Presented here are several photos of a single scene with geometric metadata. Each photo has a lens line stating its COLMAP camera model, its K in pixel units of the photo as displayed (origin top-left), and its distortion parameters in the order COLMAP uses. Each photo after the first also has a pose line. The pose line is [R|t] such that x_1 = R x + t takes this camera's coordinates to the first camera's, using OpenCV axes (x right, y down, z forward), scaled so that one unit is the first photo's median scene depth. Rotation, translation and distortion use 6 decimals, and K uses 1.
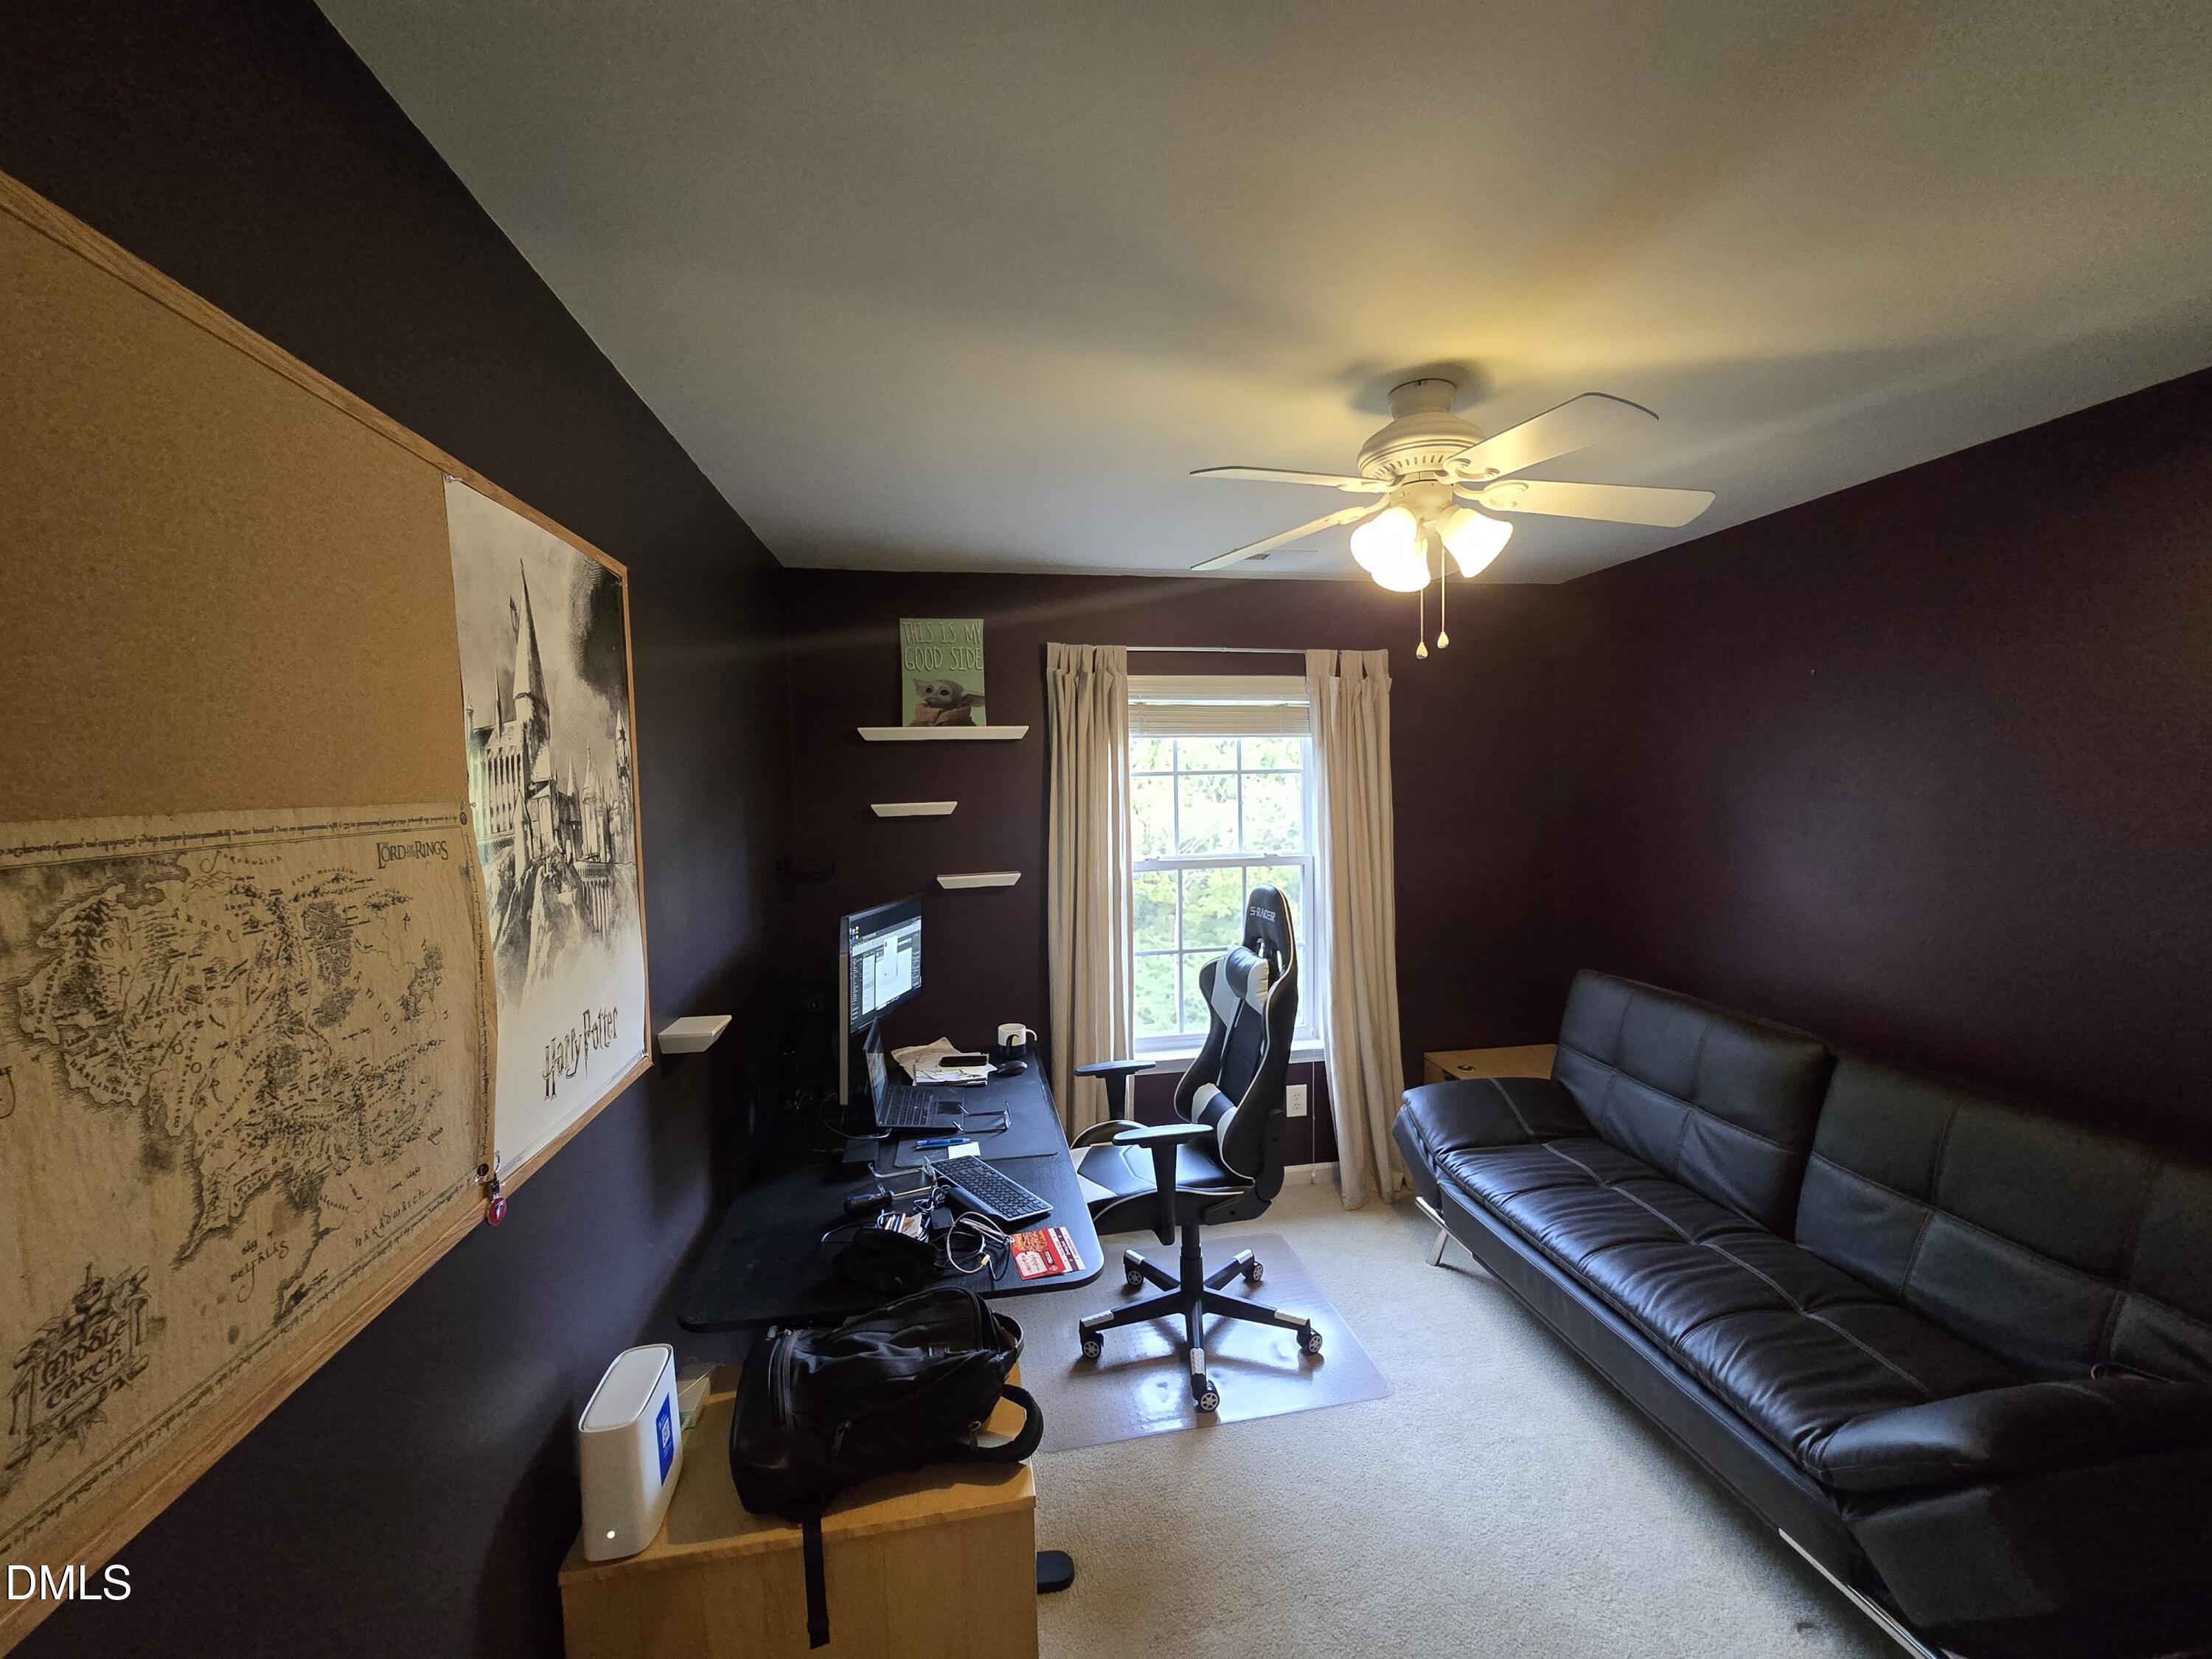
lens RADIAL K [[903.1, 0, 1114.1], [0, 903.1, 823.0], [0, 0, 1]] dist [-0.001960, 0.001085]
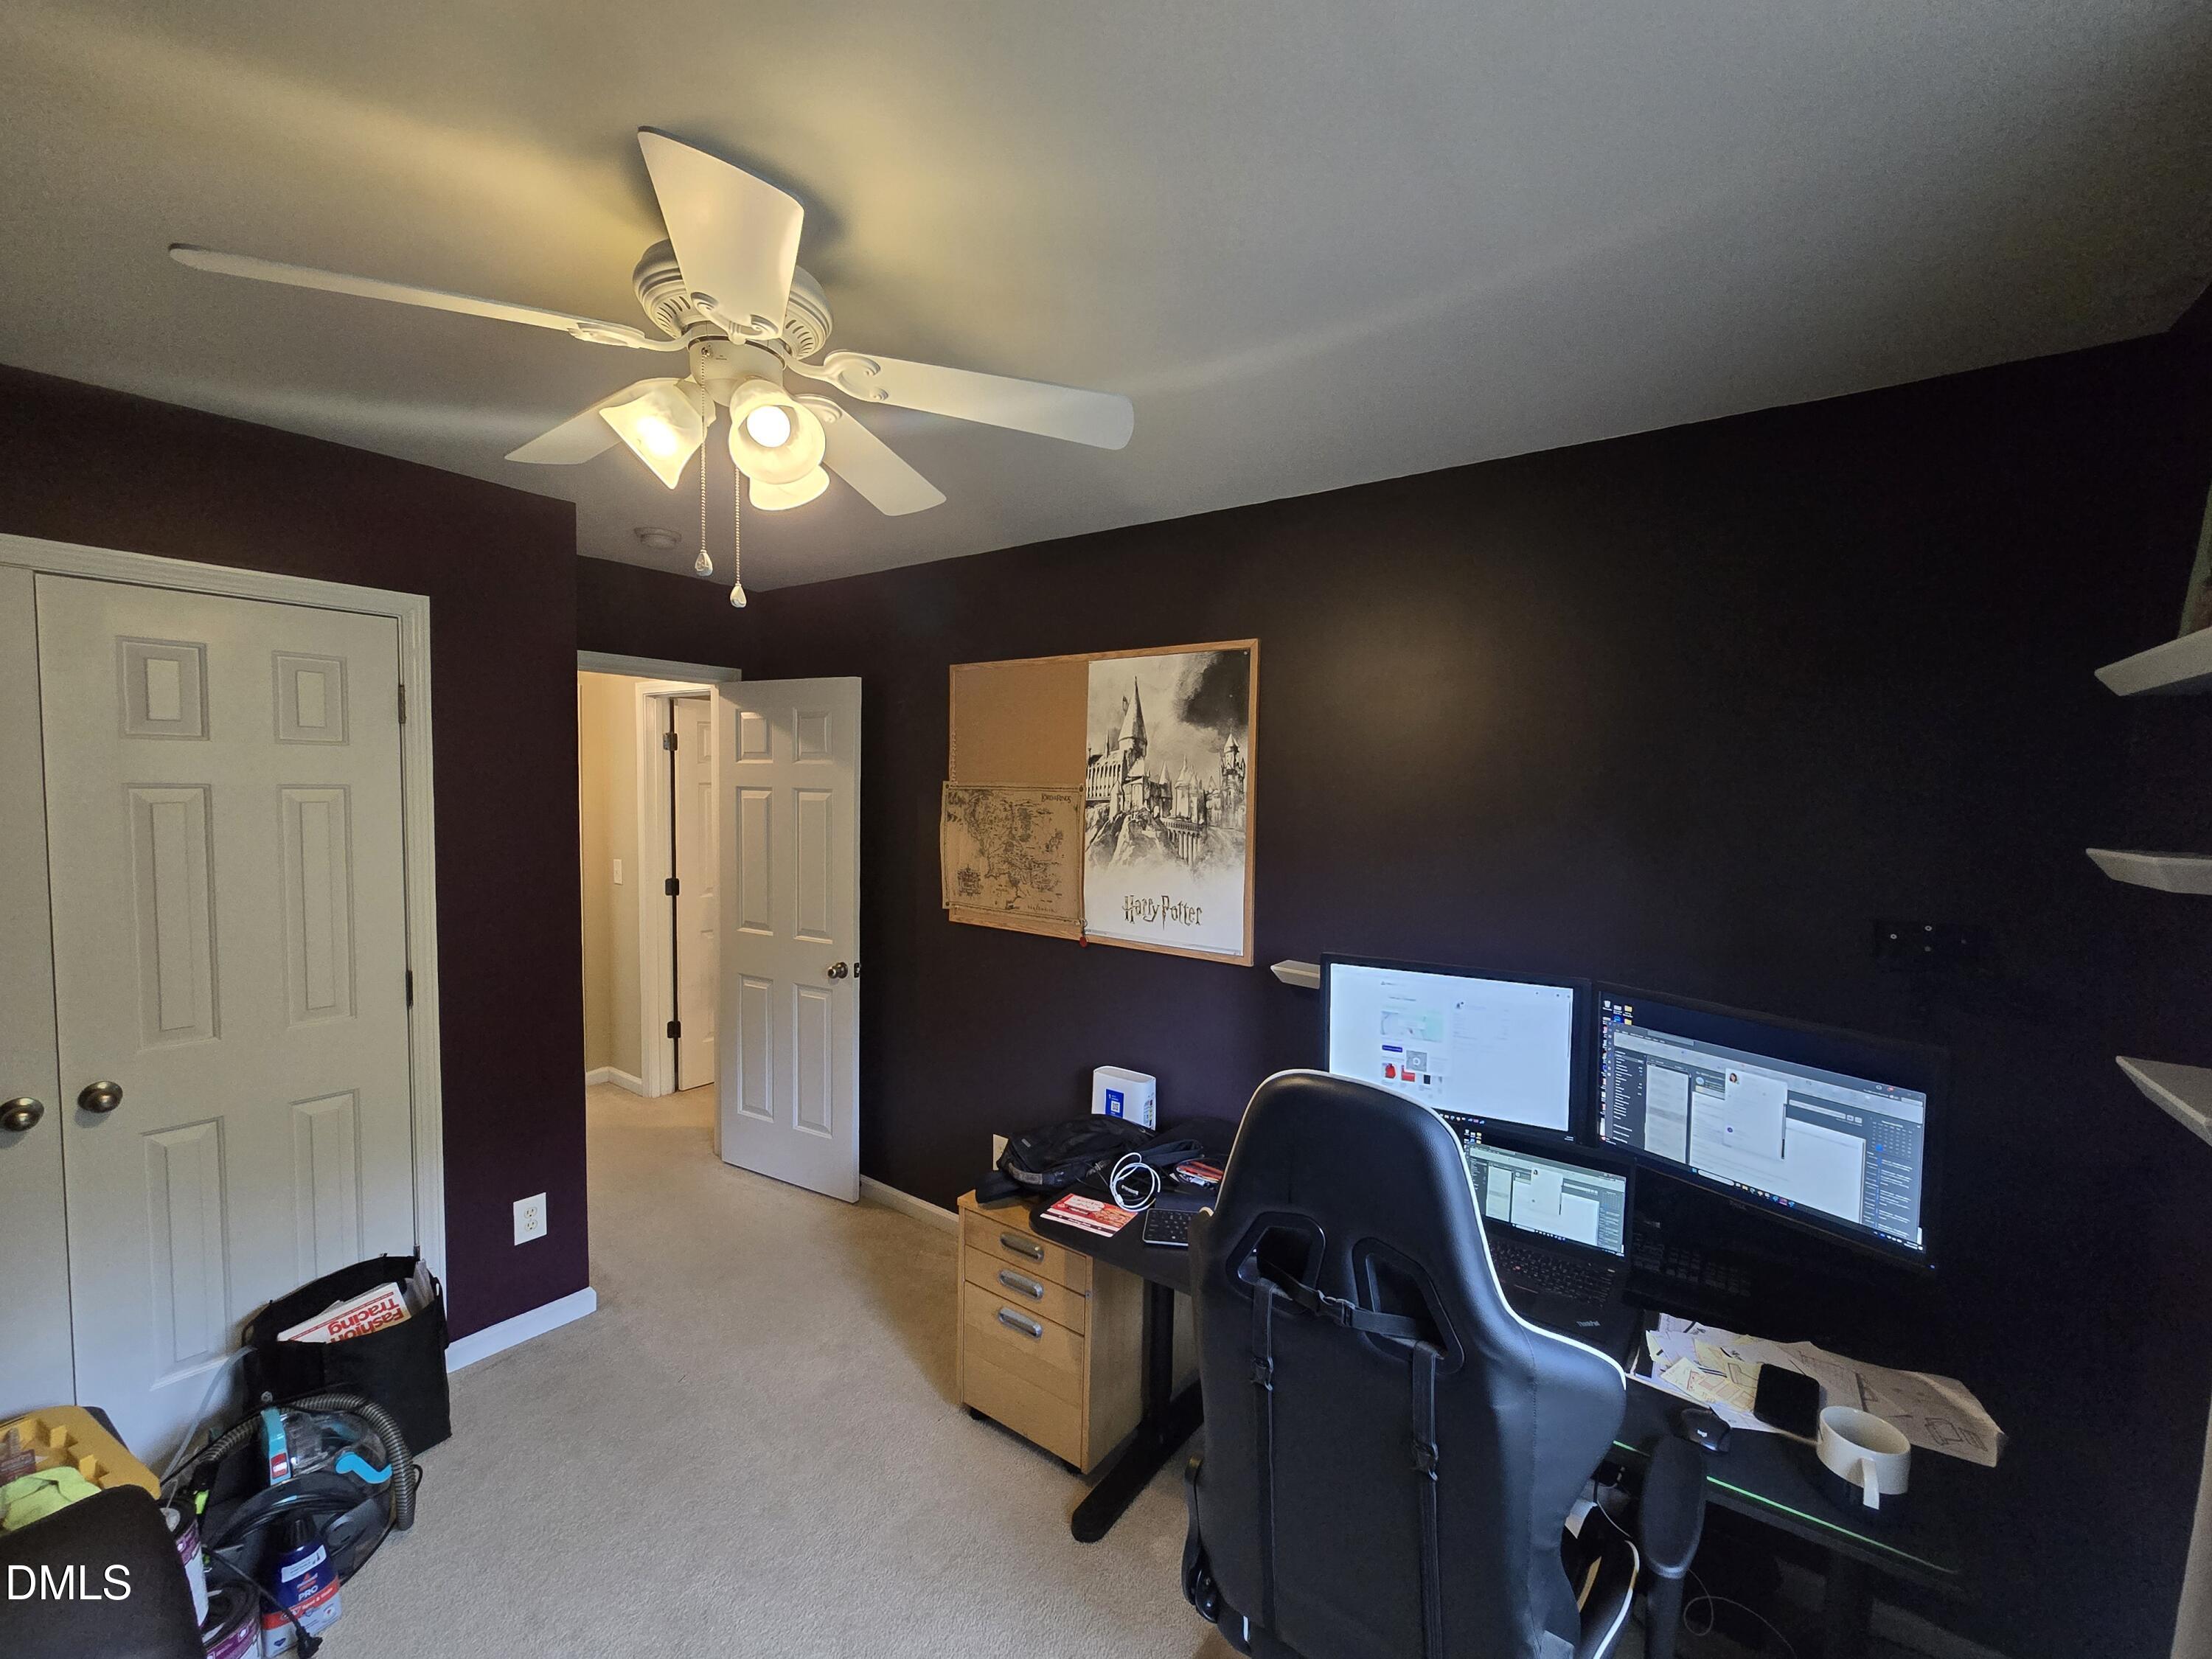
lens RADIAL K [[903.1, 0, 1104.1], [0, 903.1, 827.9], [0, 0, 1]] dist [-0.001960, 0.001085]
pose [[-0.719045, 0.044359, -0.693547, 0.974380], [-0.037579, 0.994019, 0.102537, -0.149654], [0.693947, 0.099791, -0.713077, 2.626858]]
